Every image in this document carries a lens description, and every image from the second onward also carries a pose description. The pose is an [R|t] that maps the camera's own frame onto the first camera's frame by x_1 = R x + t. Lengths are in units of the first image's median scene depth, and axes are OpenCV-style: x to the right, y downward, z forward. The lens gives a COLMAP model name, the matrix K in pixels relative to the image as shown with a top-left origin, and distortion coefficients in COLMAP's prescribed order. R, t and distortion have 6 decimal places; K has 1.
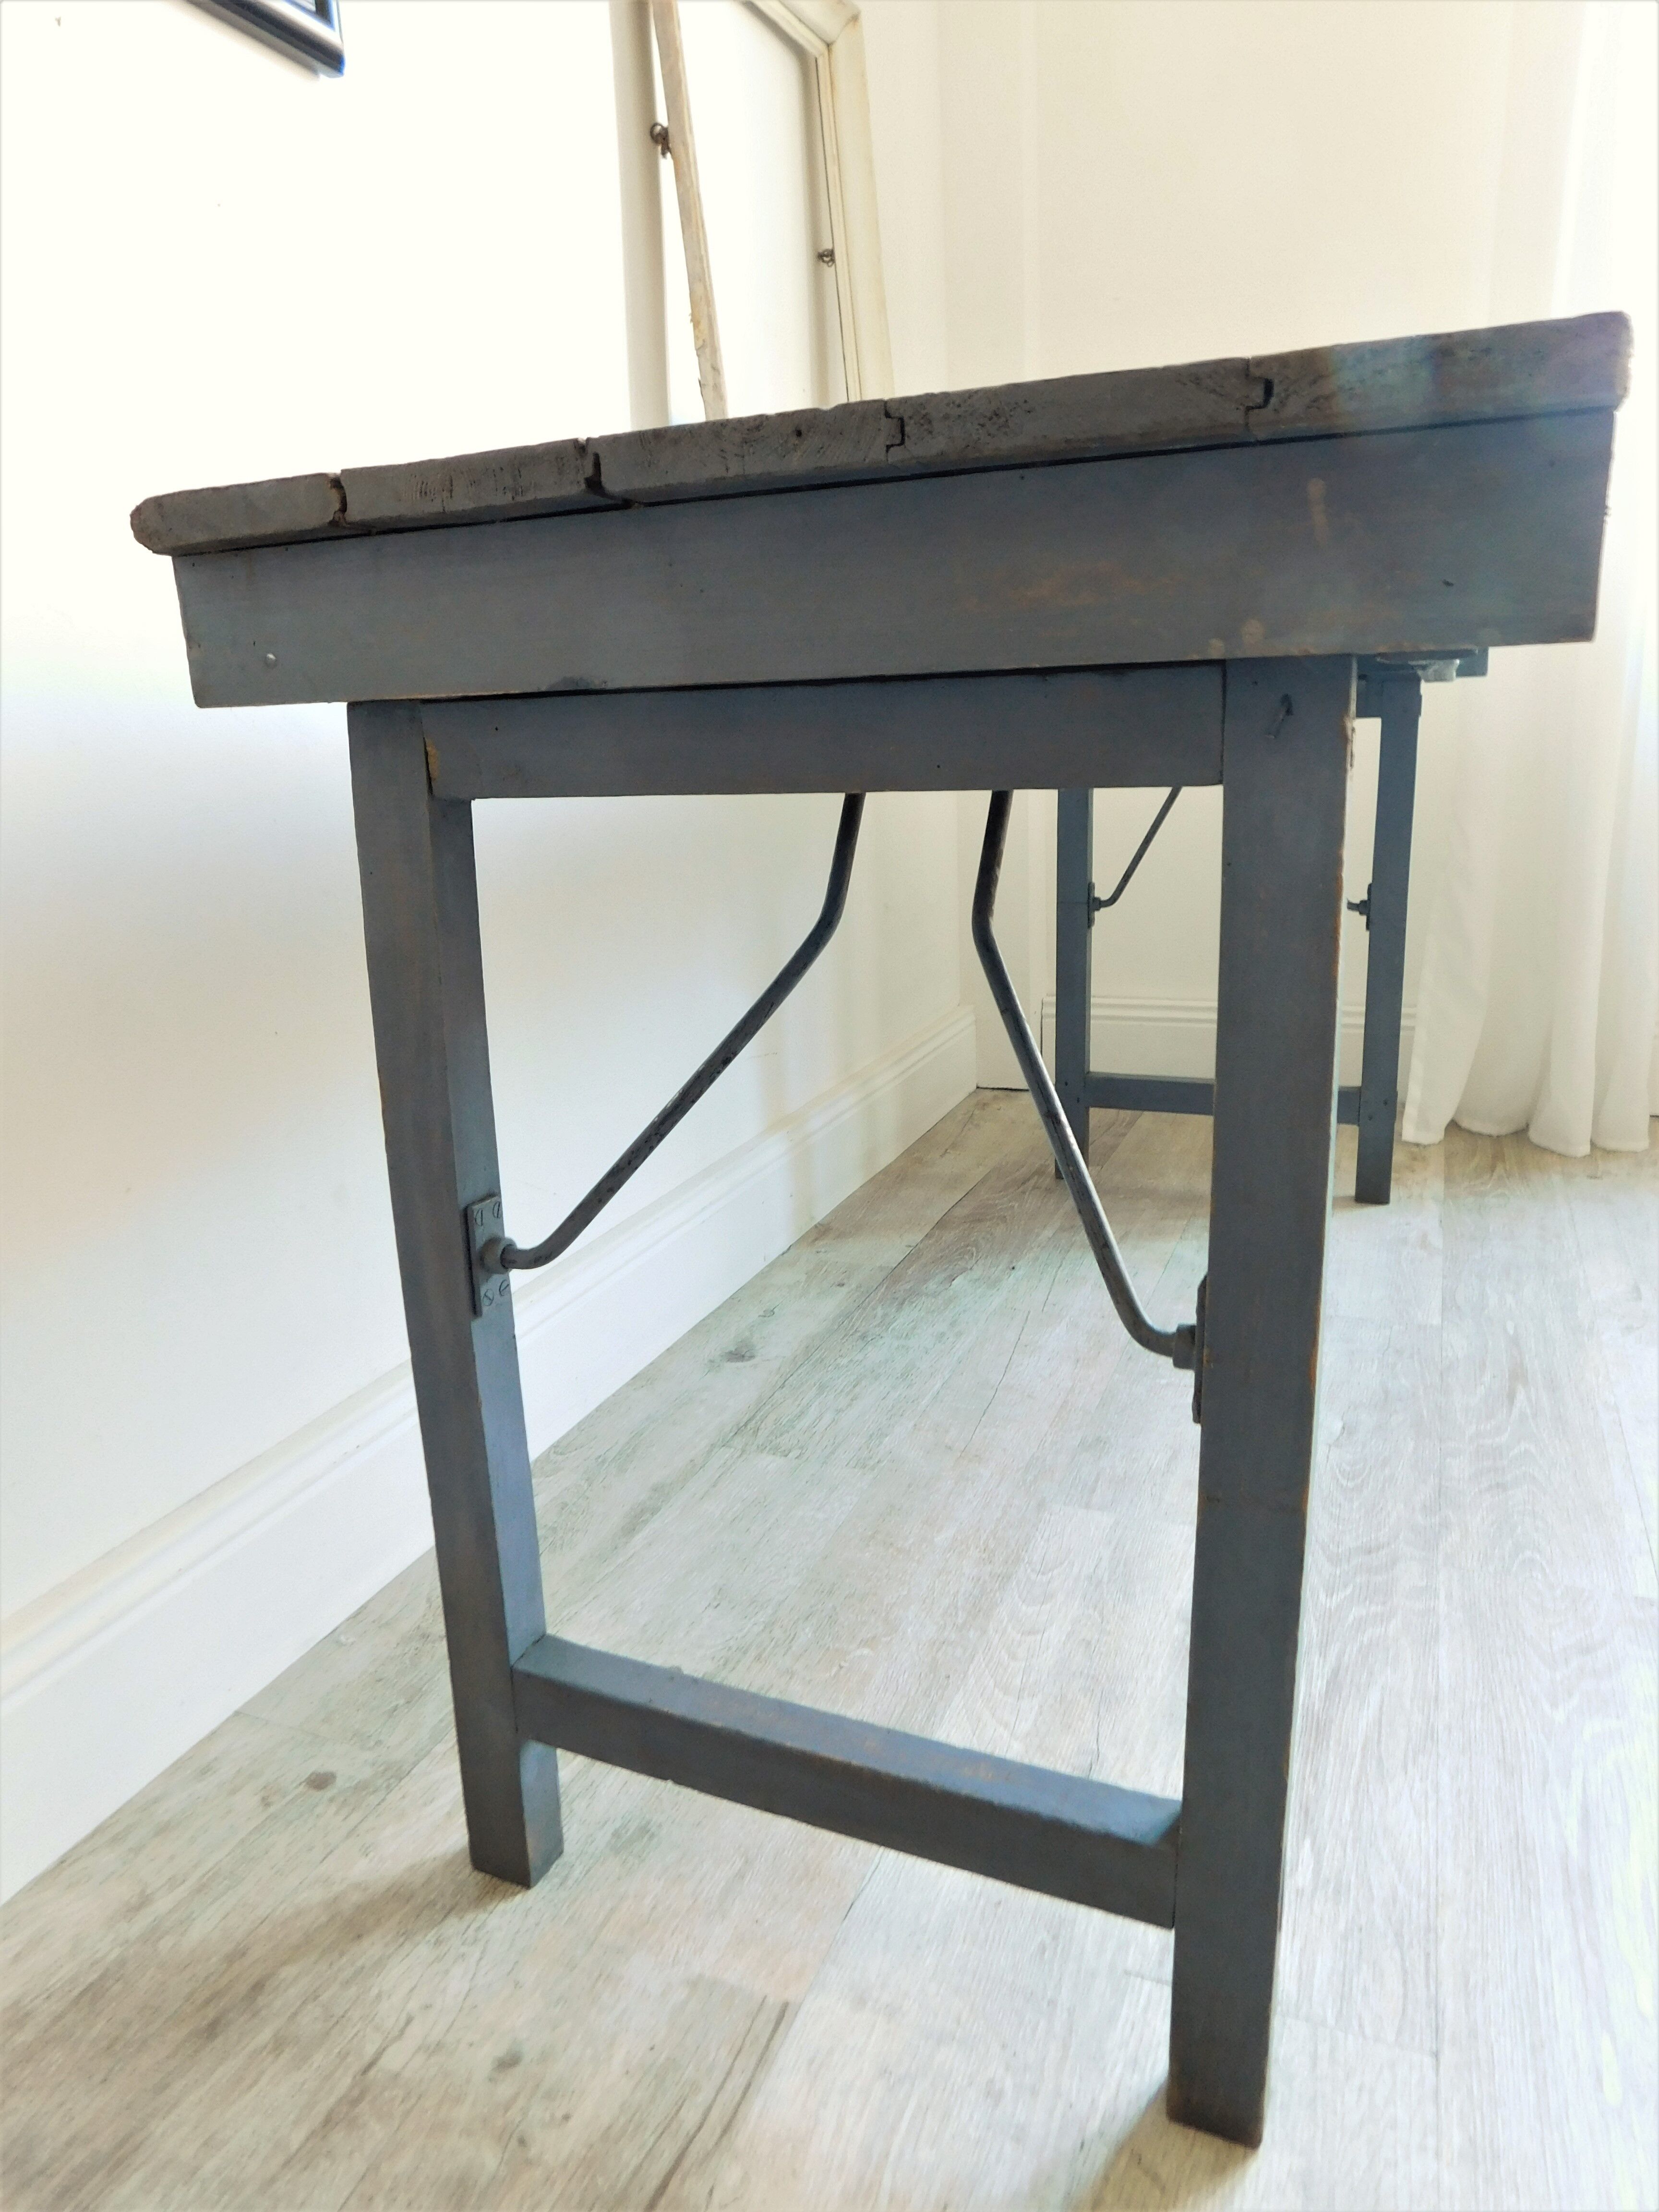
lens RADIAL K [[1419.9, 0, 829.5], [0, 1419.9, 1106.0], [0, 0, 1]] dist [-0.073643, 0.059501]
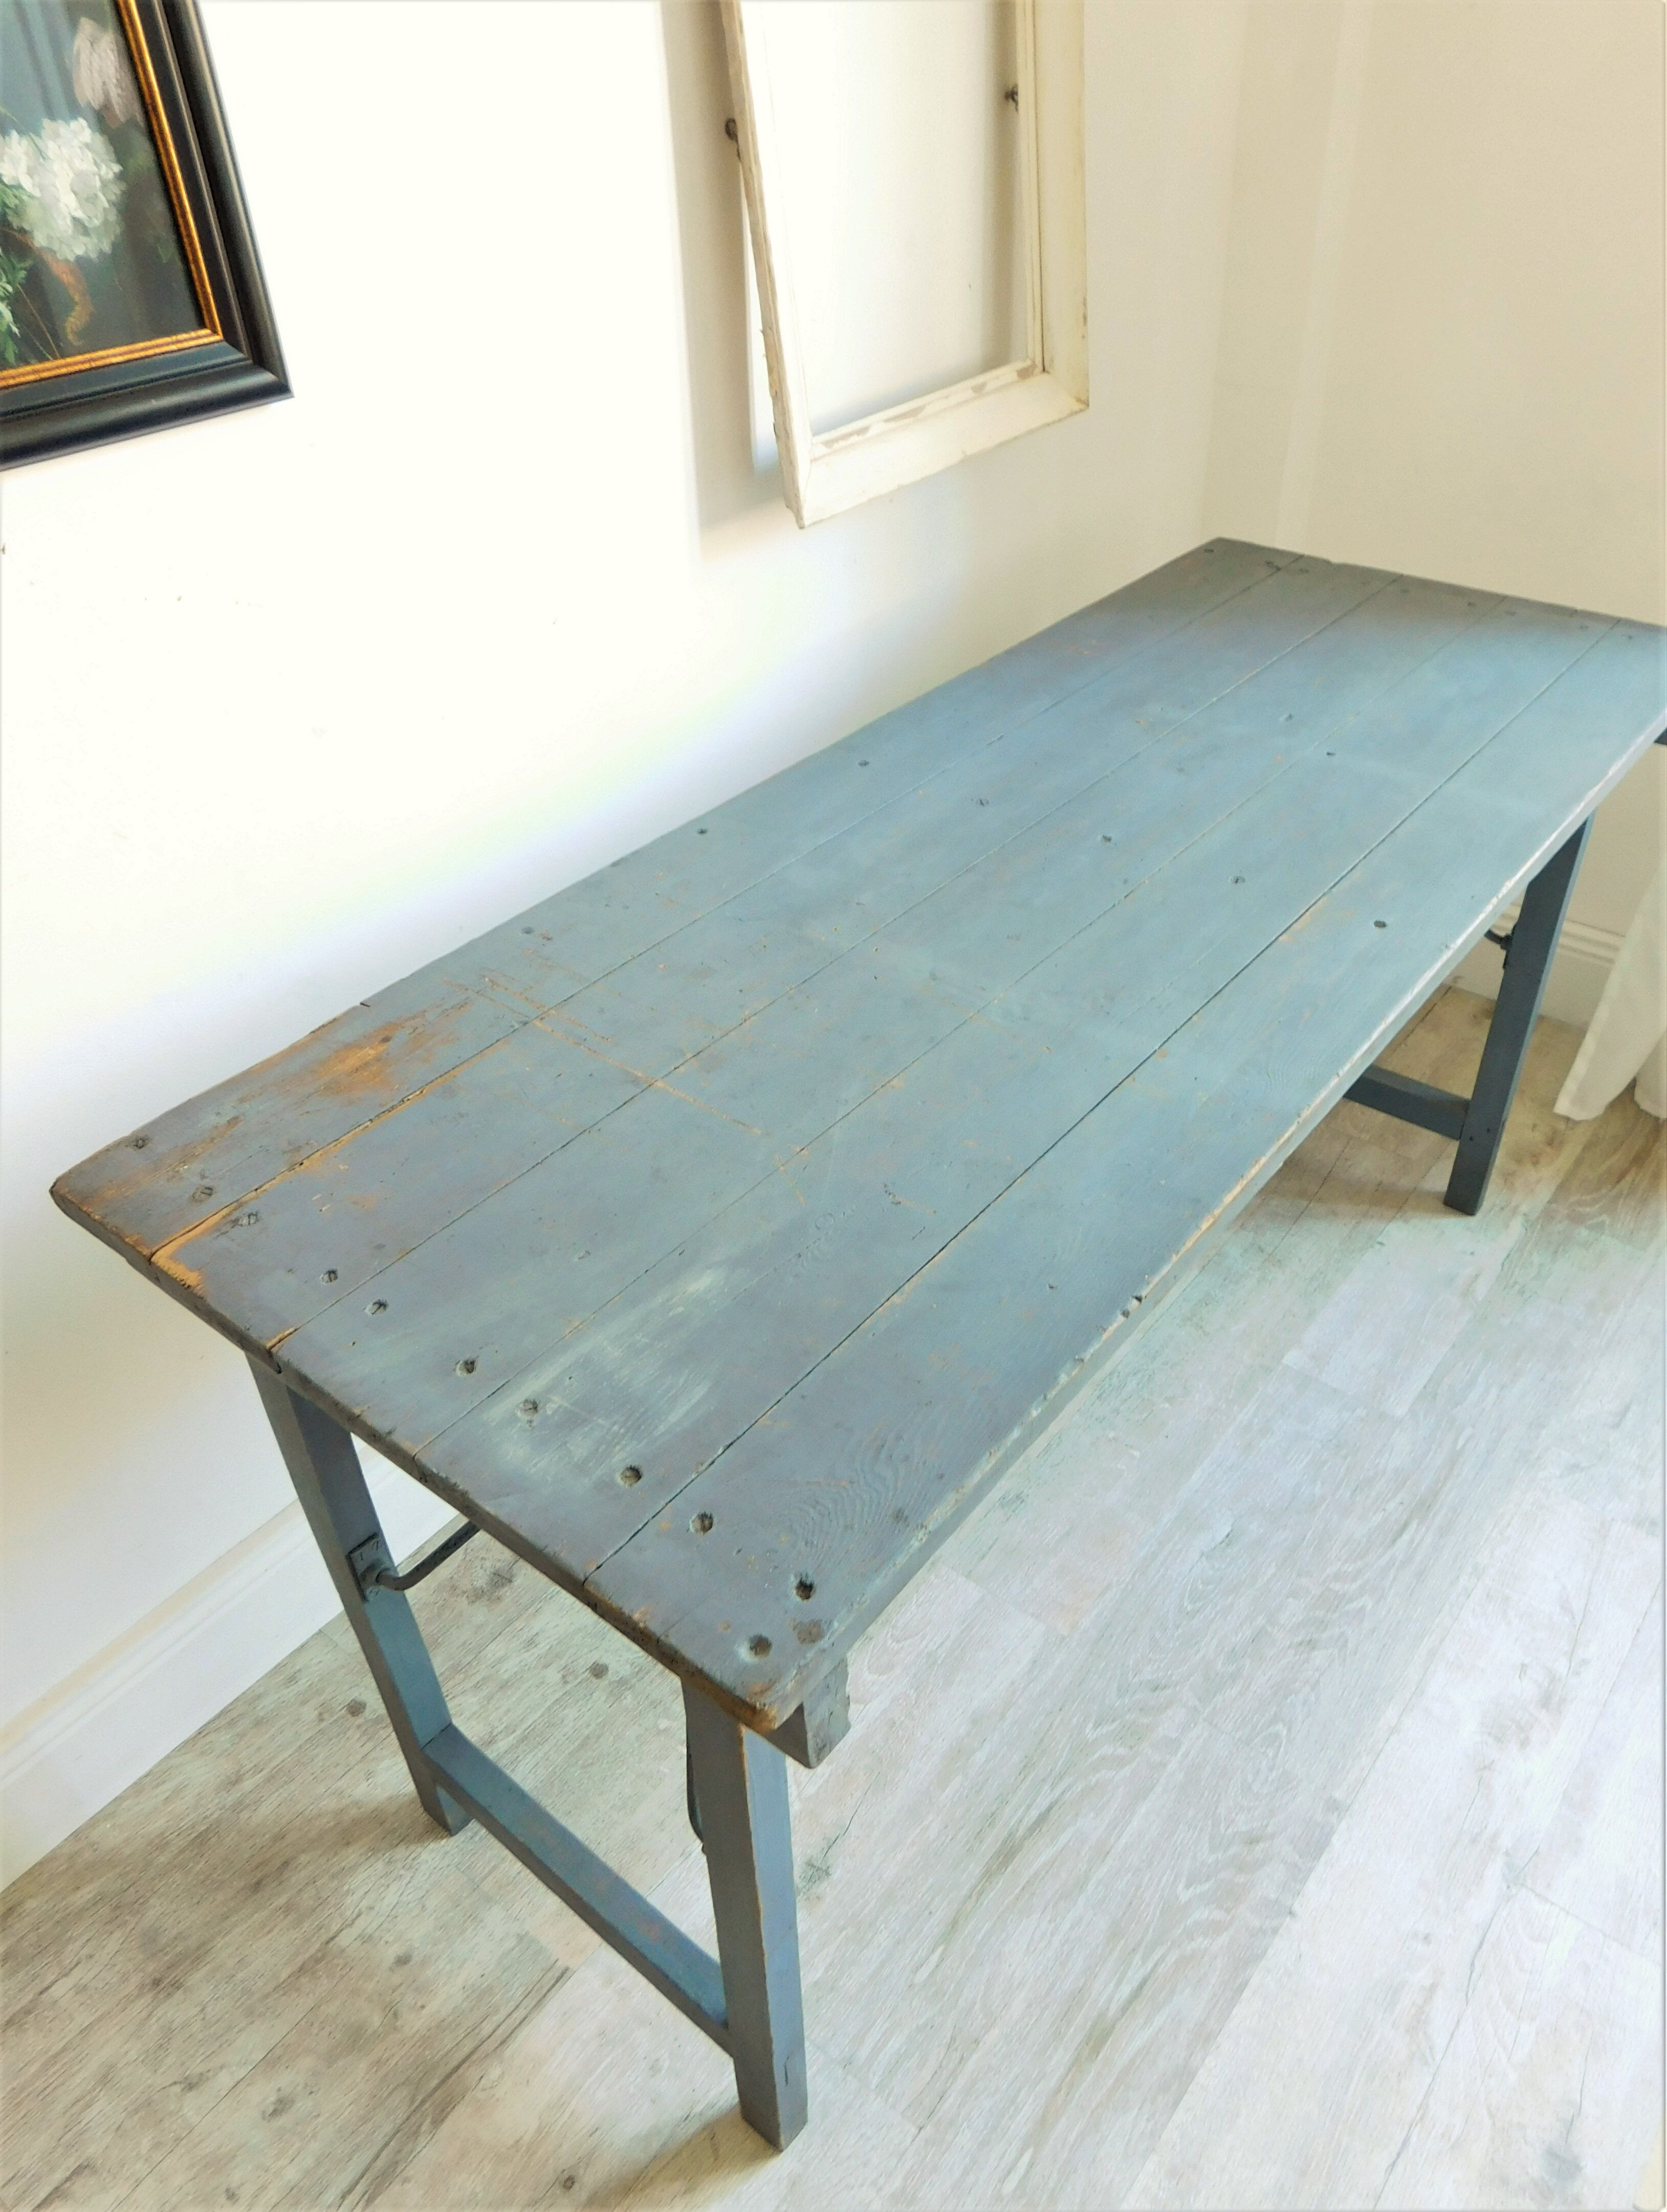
lens RADIAL K [[1514.9, 0, 897.5], [0, 1514.9, 1145.9], [0, 0, 1]] dist [-0.082795, 0.062788]
pose [[0.965689, 0.173852, -0.192925, 0.463954], [-0.081859, 0.908773, 0.409183, -0.884935], [0.246462, -0.379351, 0.891823, -0.079394]]
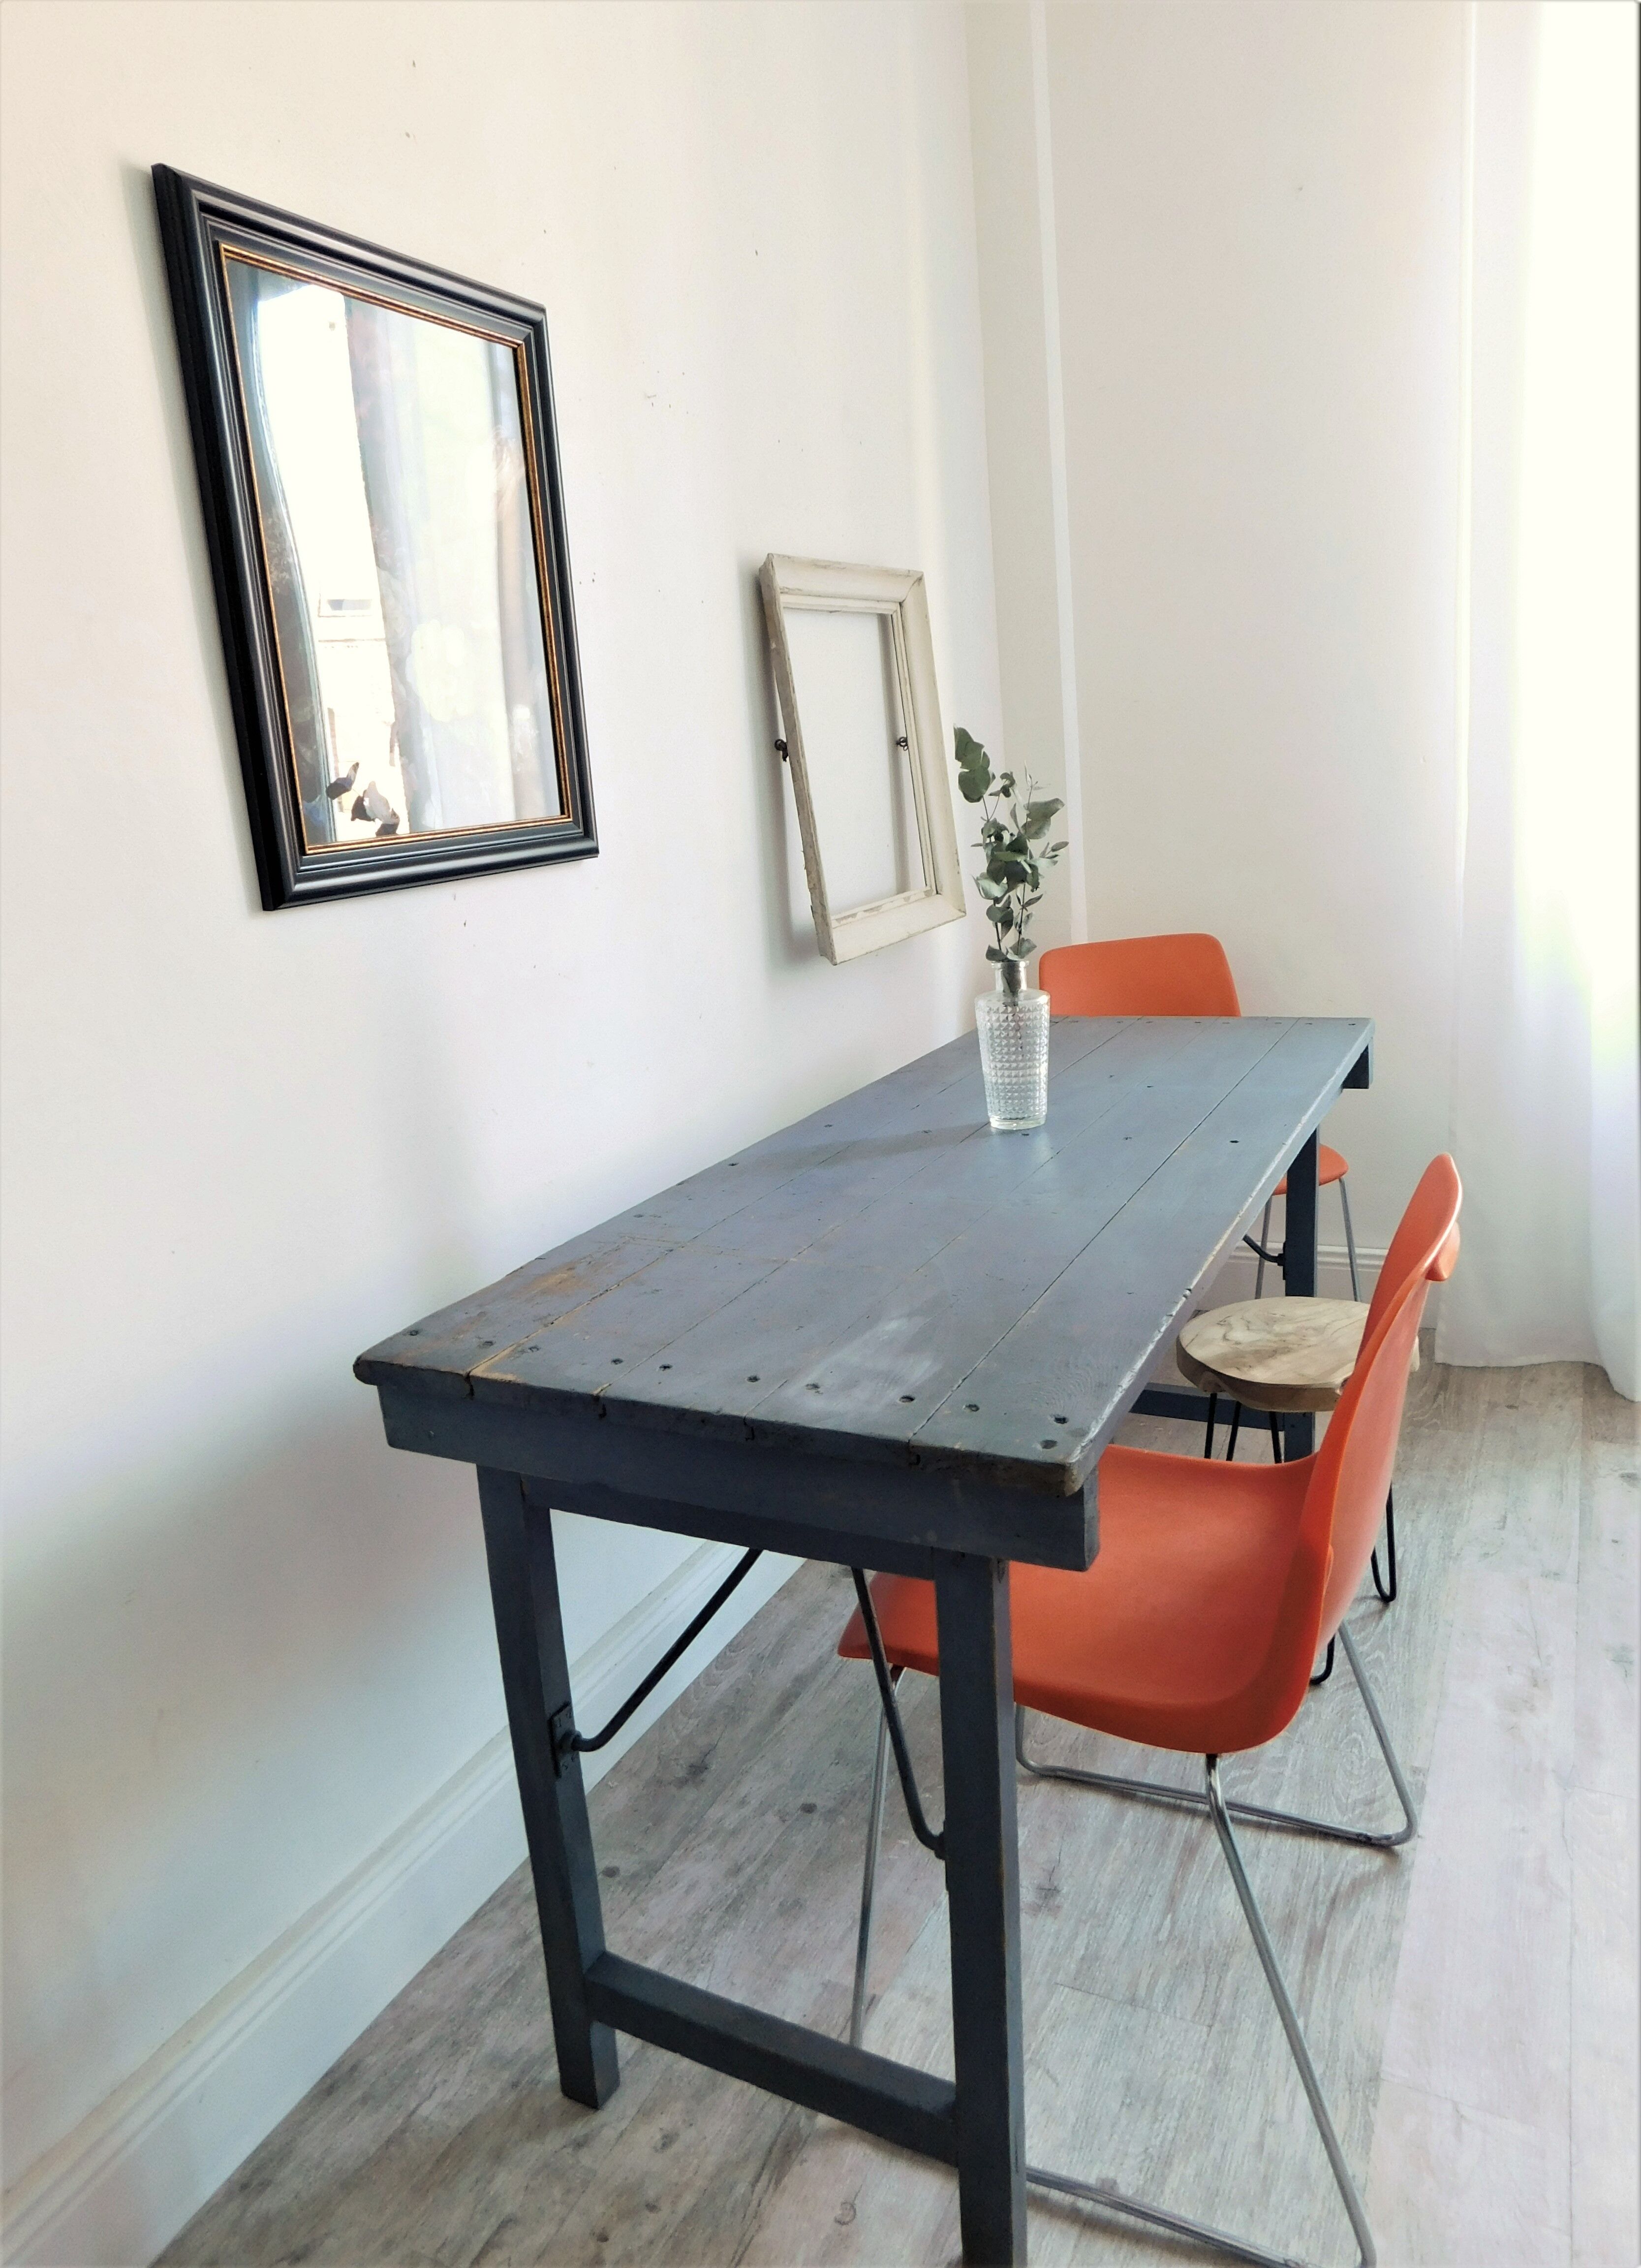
lens RADIAL K [[1446.0, 0, 852.3], [0, 1446.0, 1130.2], [0, 0, 1]] dist [-0.068511, 0.057895]
pose [[0.997424, -0.019463, -0.069035, 0.087531], [0.017835, 0.999550, -0.024131, -0.445085], [0.069474, 0.022838, 0.997322, -0.875992]]
